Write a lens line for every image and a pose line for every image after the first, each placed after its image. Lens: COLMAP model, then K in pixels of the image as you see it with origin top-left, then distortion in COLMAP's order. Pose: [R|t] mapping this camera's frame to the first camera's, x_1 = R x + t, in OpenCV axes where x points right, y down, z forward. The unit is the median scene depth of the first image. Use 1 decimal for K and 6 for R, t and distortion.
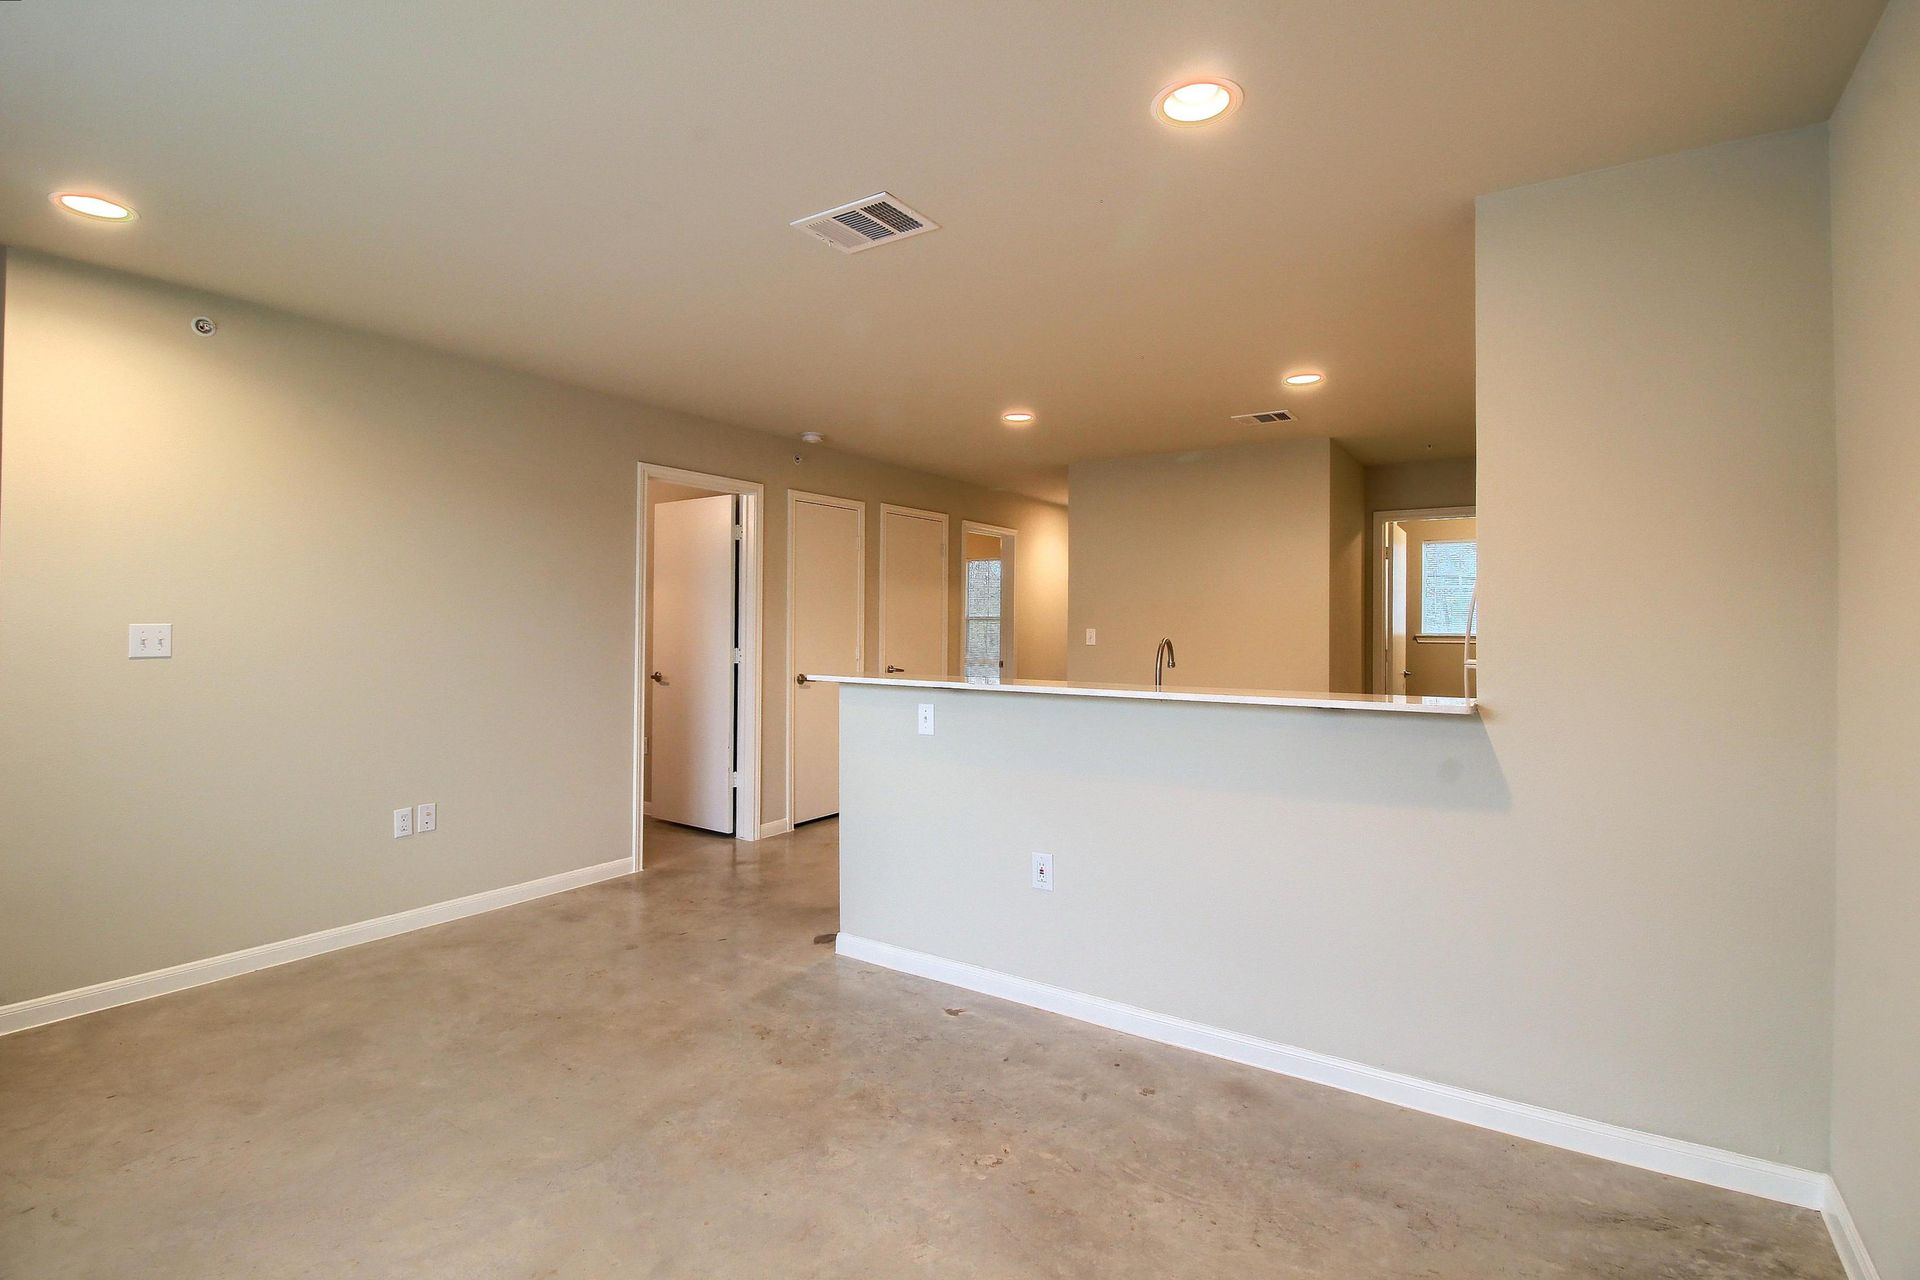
lens RADIAL K [[897.2, 0, 957.7], [0, 897.2, 615.4], [0, 0, 1]] dist [0.002047, -0.014485]
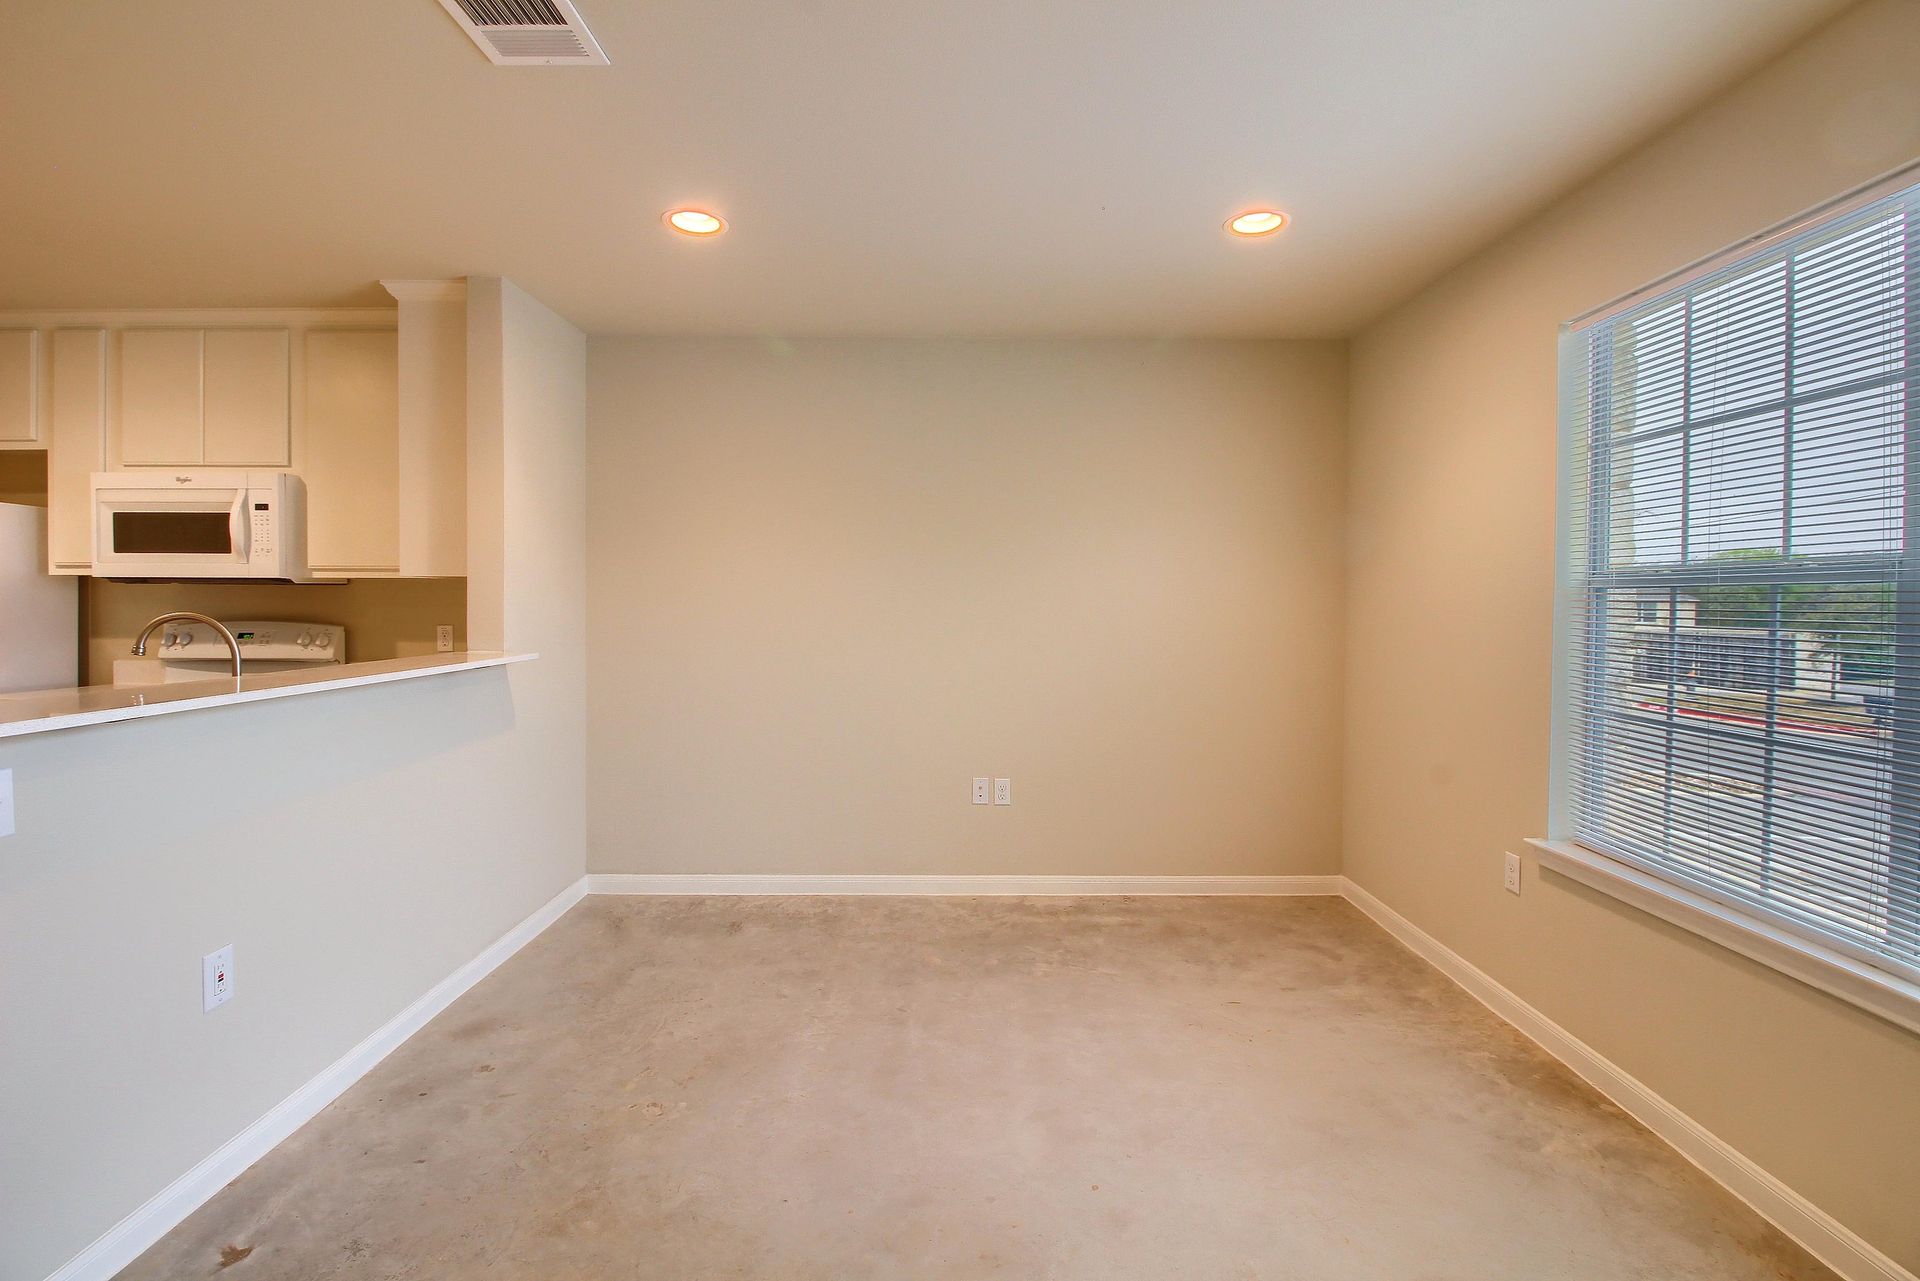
lens RADIAL K [[897.2, 0, 957.7], [0, 897.2, 615.9], [0, 0, 1]] dist [0.002047, -0.014485]
pose [[-0.553141, -0.024031, 0.832741, -0.876478], [-0.017860, 0.999696, 0.016985, 0.009519], [-0.832897, -0.005477, -0.553402, 1.111342]]
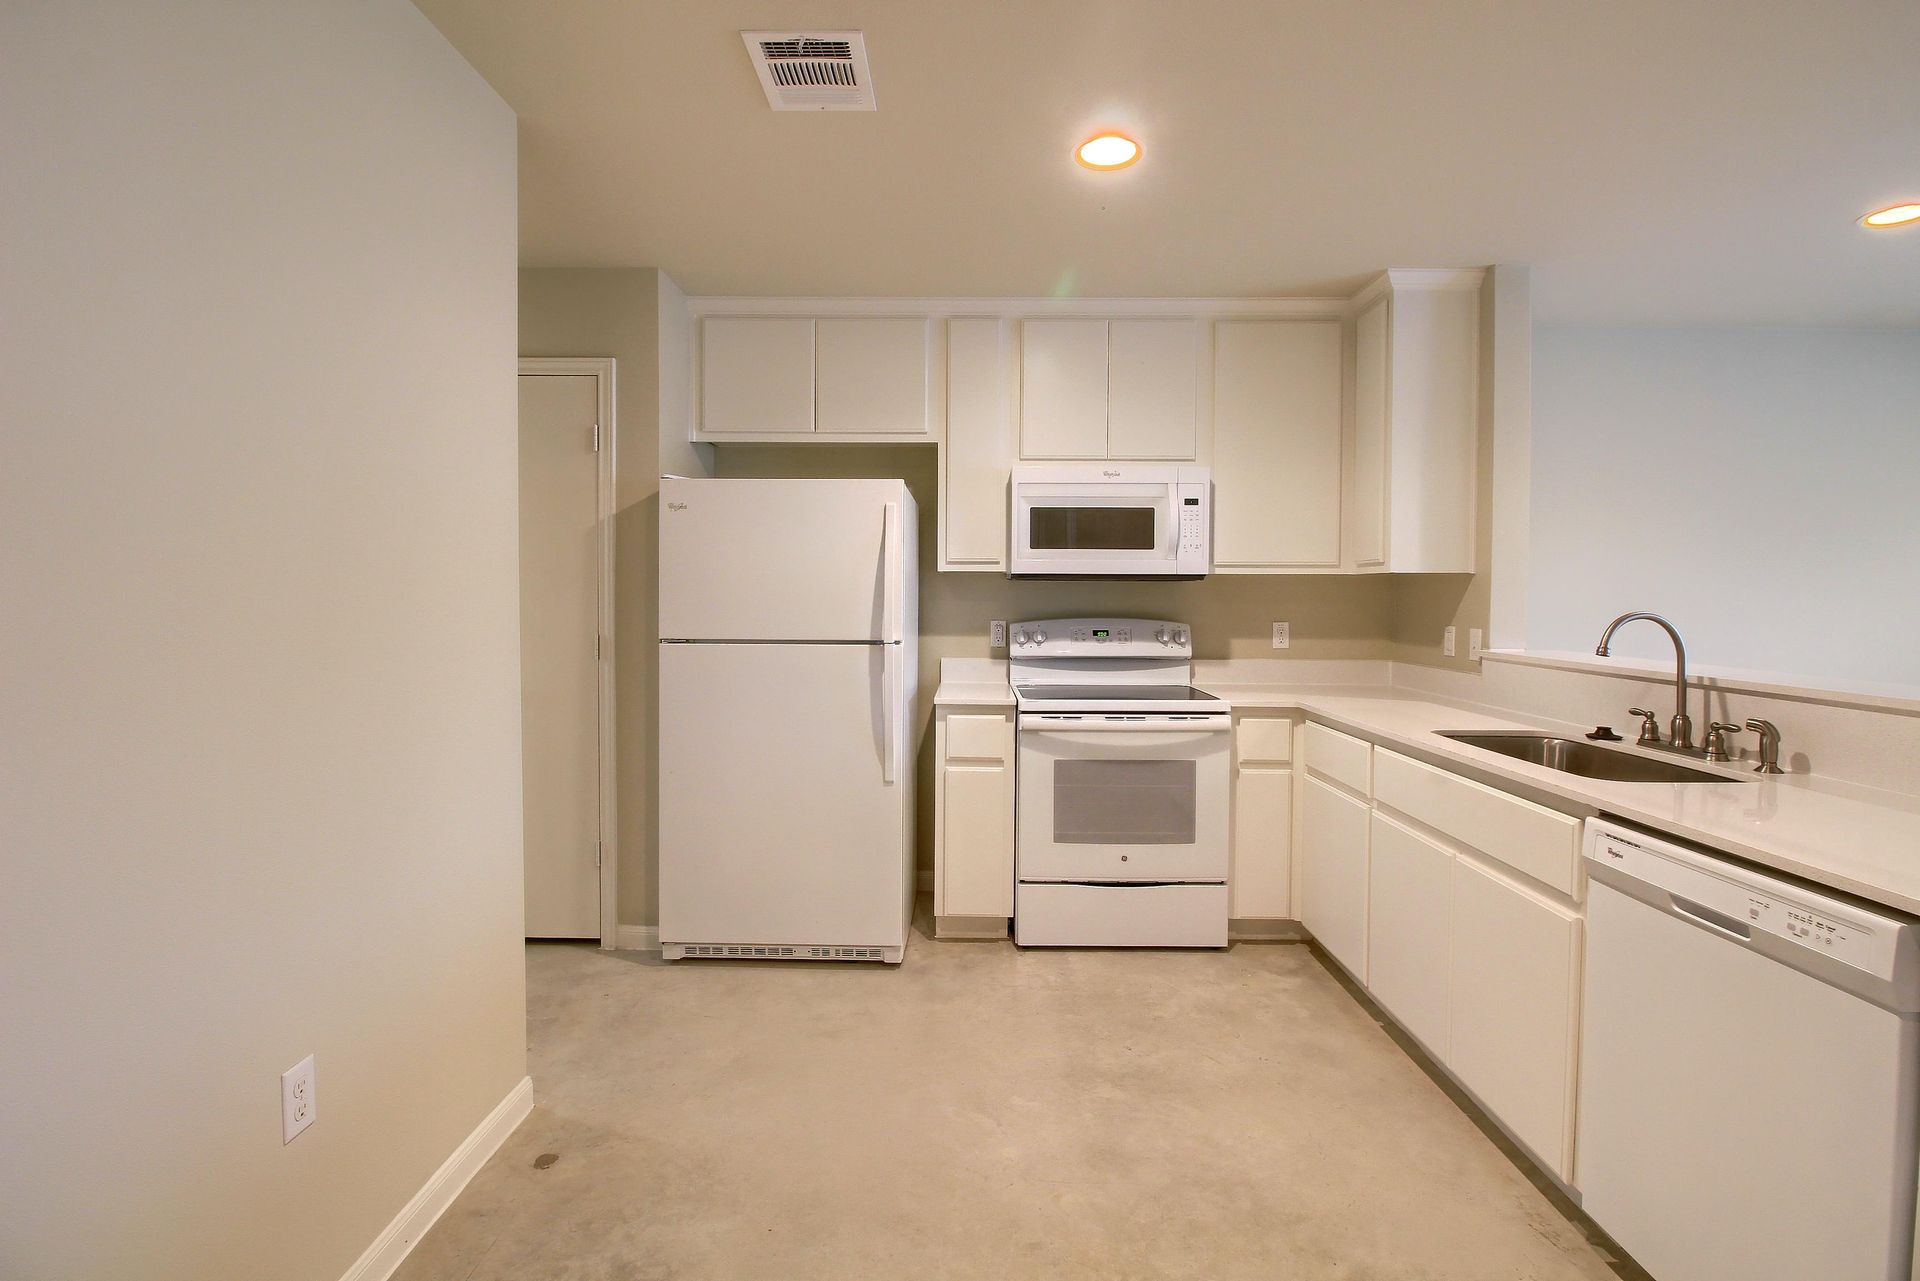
lens RADIAL K [[897.2, 0, 957.7], [0, 897.2, 615.9], [0, 0, 1]] dist [0.002047, -0.014485]
pose [[-0.539818, -0.032378, 0.841159, -0.075618], [-0.017663, 0.999476, 0.027137, 0.025549], [-0.841597, -0.000209, -0.540107, 2.288838]]
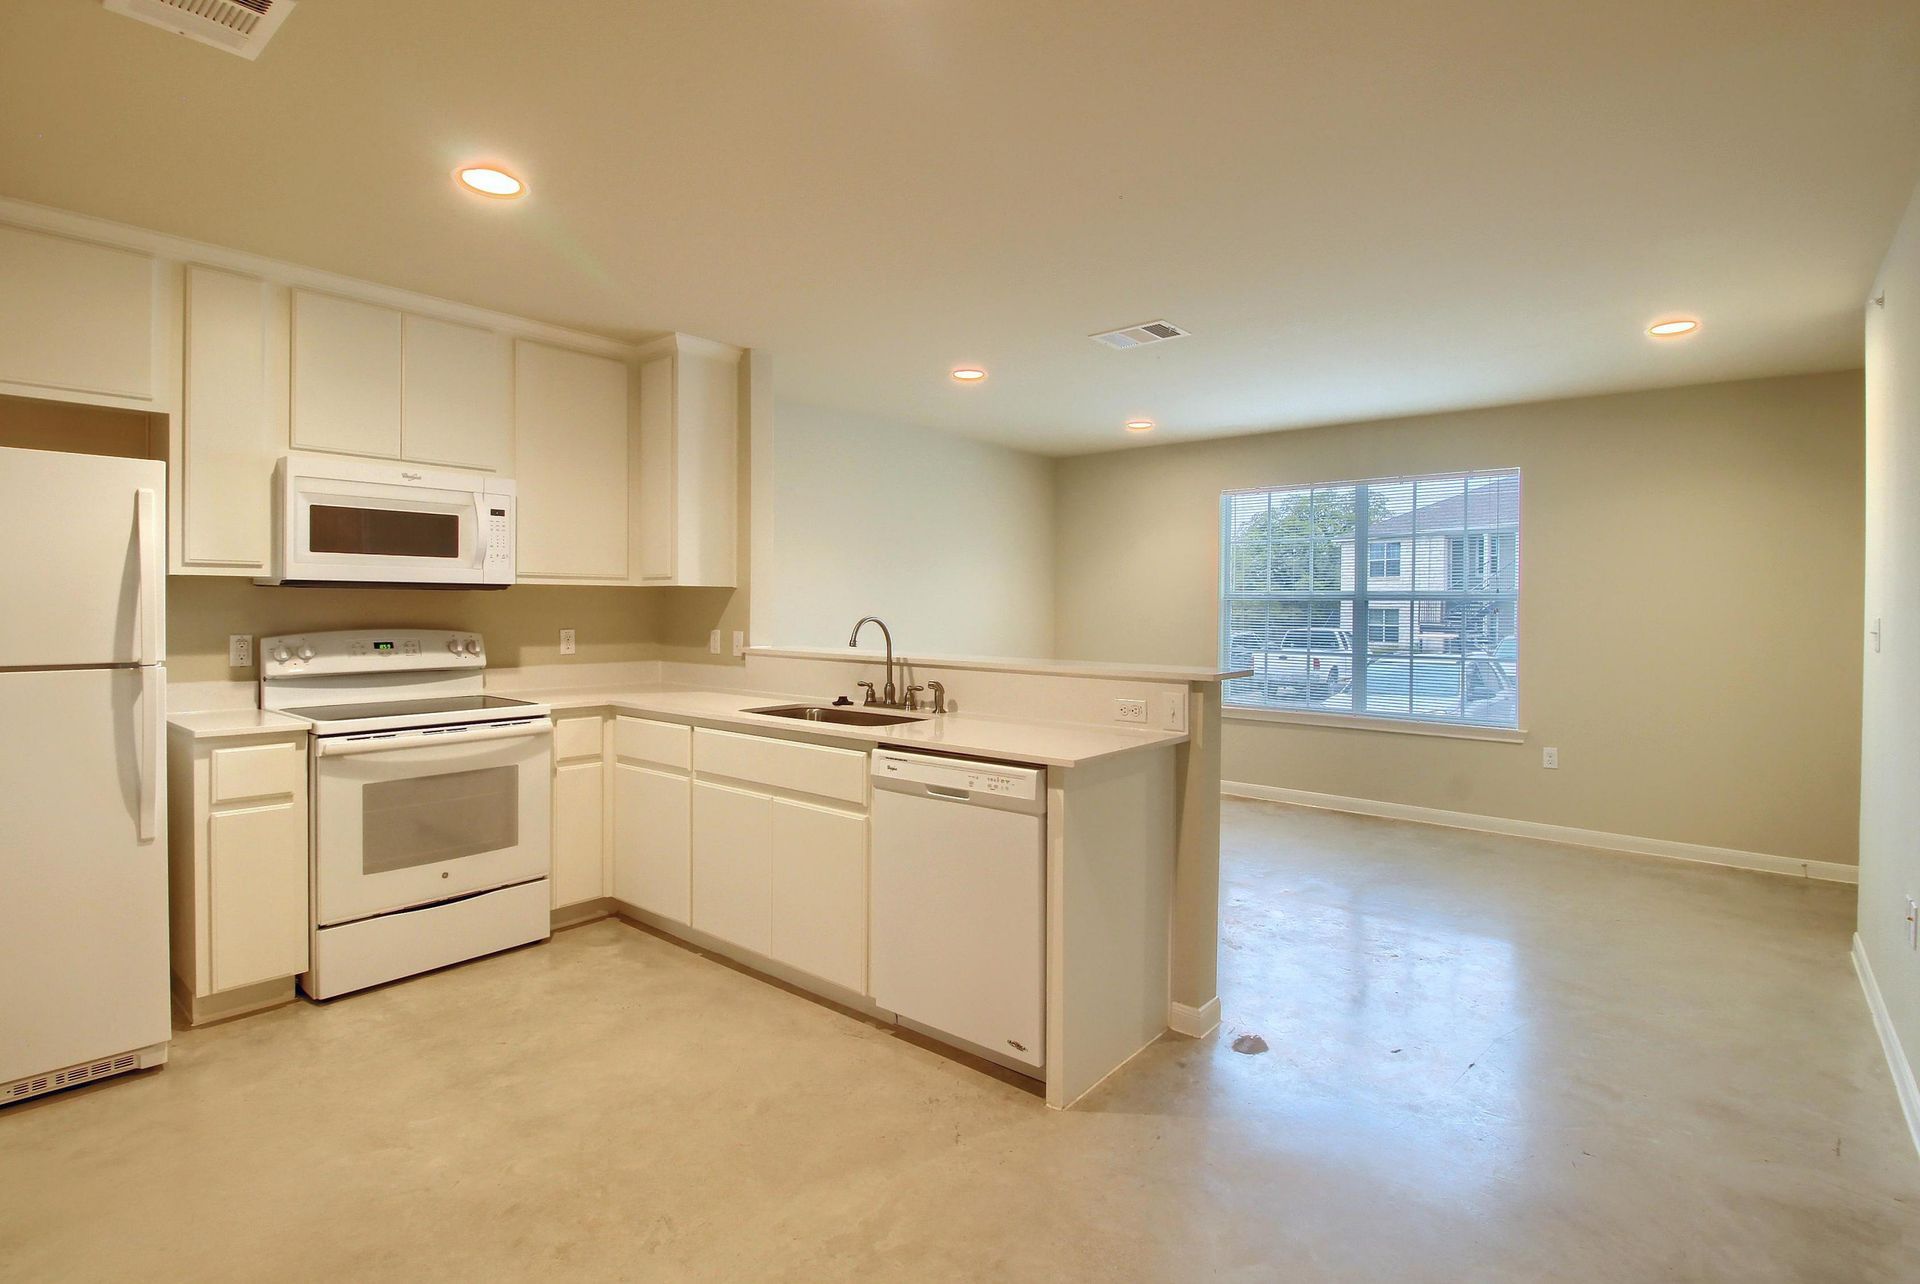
lens RADIAL K [[926.8, 0, 965.6], [0, 926.8, 616.2], [0, 0, 1]] dist [0.000191, -0.012516]
pose [[-0.993662, -0.016607, 0.111172, 0.007130], [-0.016322, 0.999861, 0.003467, 0.026141], [-0.111214, 0.001631, -0.993795, 2.594900]]
